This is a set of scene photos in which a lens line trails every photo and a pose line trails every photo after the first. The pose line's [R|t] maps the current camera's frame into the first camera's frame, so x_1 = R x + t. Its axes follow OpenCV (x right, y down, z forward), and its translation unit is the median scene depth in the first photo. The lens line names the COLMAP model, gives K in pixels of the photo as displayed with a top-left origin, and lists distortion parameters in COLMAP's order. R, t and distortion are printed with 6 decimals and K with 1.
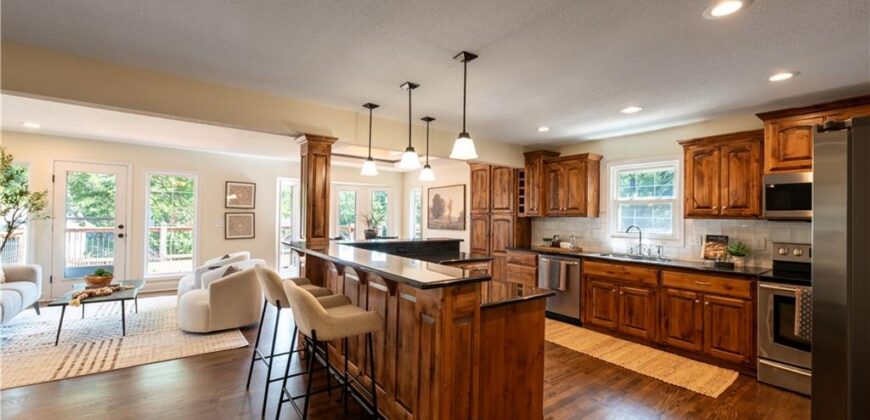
lens RADIAL K [[358.9, 0, 457.7], [0, 358.9, 213.3], [0, 0, 1]] dist [0.001244, 0.000014]
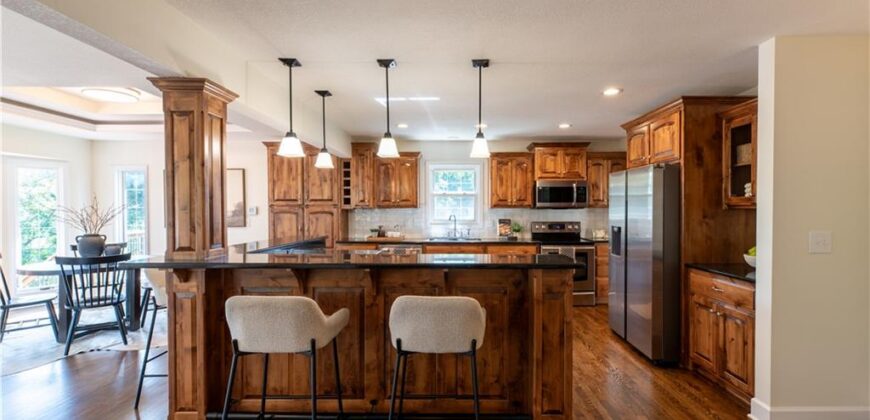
lens RADIAL K [[358.9, 0, 456.5], [0, 358.9, 212.3], [0, 0, 1]] dist [0.001244, 0.000014]
pose [[0.610679, -0.024909, 0.791486, -0.496282], [0.003132, 0.999573, 0.029041, -0.009167], [-0.791872, -0.015256, 0.610496, 0.217880]]
